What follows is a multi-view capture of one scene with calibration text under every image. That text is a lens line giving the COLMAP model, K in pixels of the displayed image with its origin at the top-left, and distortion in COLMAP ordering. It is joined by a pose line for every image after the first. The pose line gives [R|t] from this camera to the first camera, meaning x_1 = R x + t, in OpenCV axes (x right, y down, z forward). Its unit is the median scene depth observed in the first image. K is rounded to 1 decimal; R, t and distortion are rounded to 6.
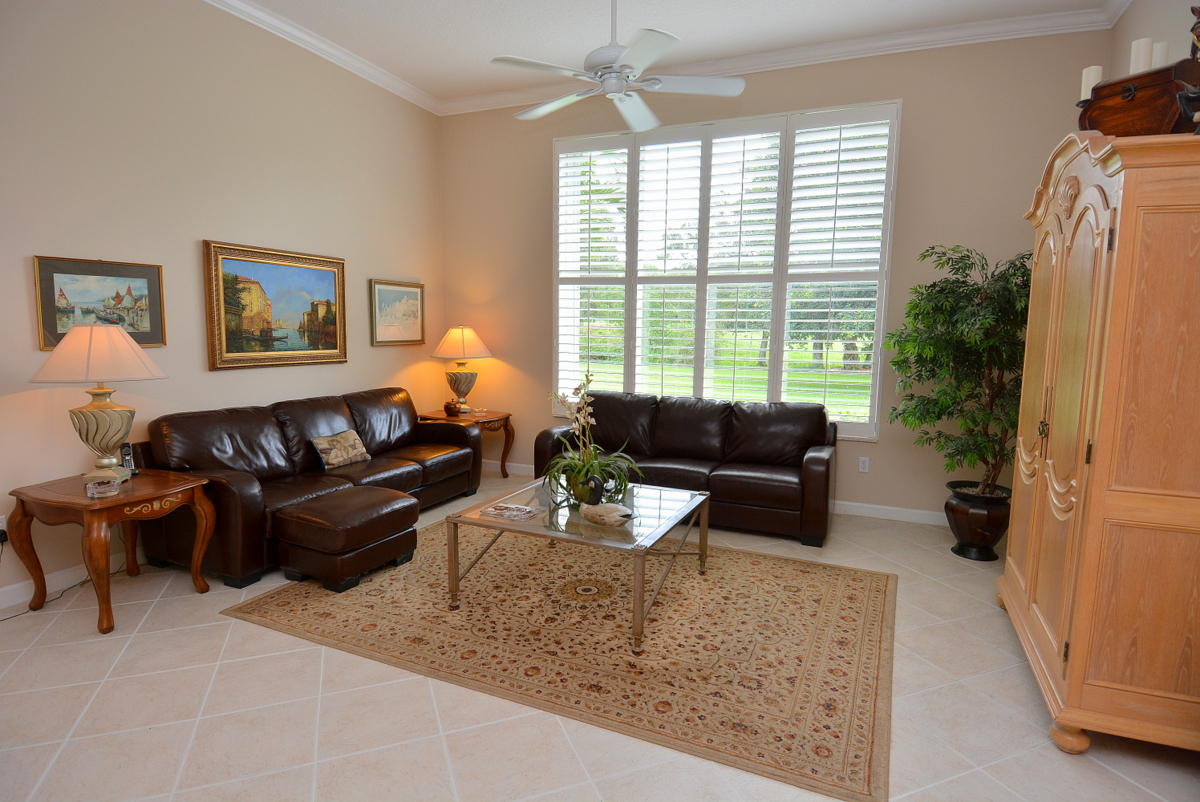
lens RADIAL K [[651.6, 0, 604.7], [0, 651.6, 400.4], [0, 0, 1]] dist [0.039552, -0.044059]
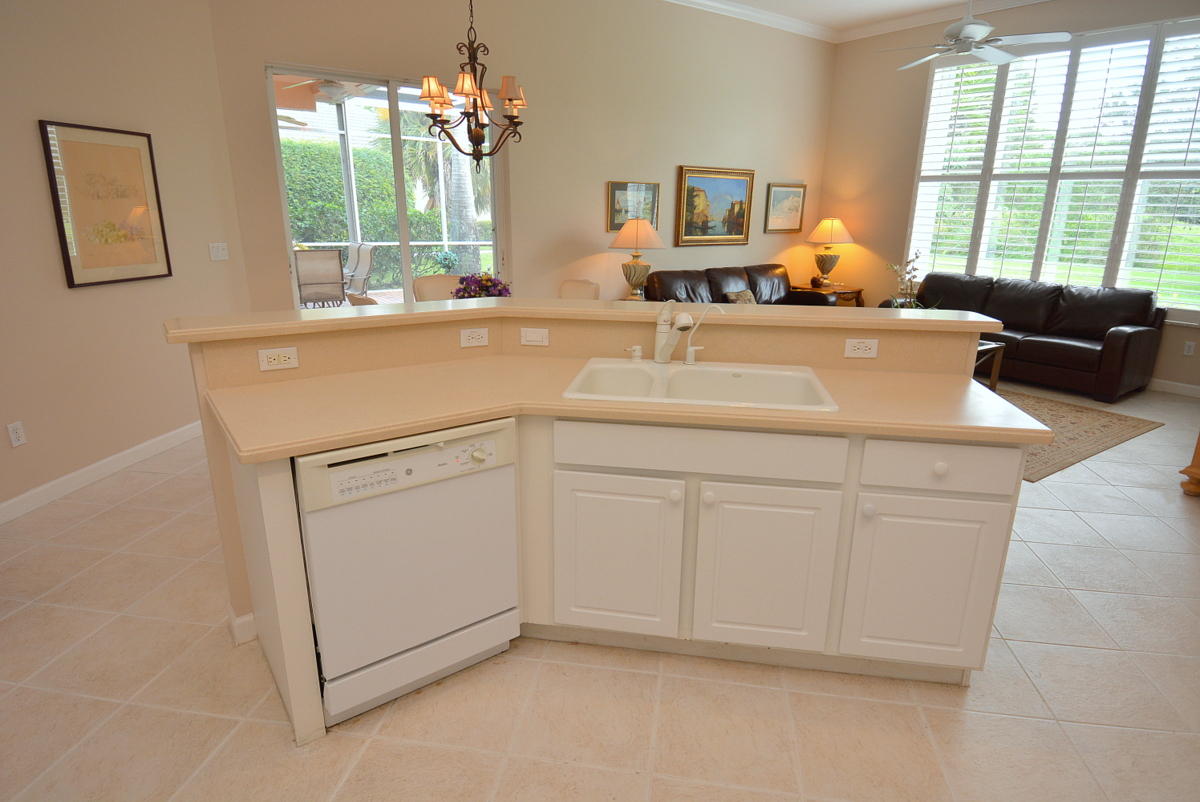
lens RADIAL K [[651.6, 0, 598.8], [0, 651.6, 411.1], [0, 0, 1]] dist [0.039552, -0.044059]
pose [[0.857968, 0.146867, -0.492261, 0.096965], [-0.057653, 0.979735, 0.191822, 0.047012], [0.510457, -0.136197, 0.849049, -0.473400]]
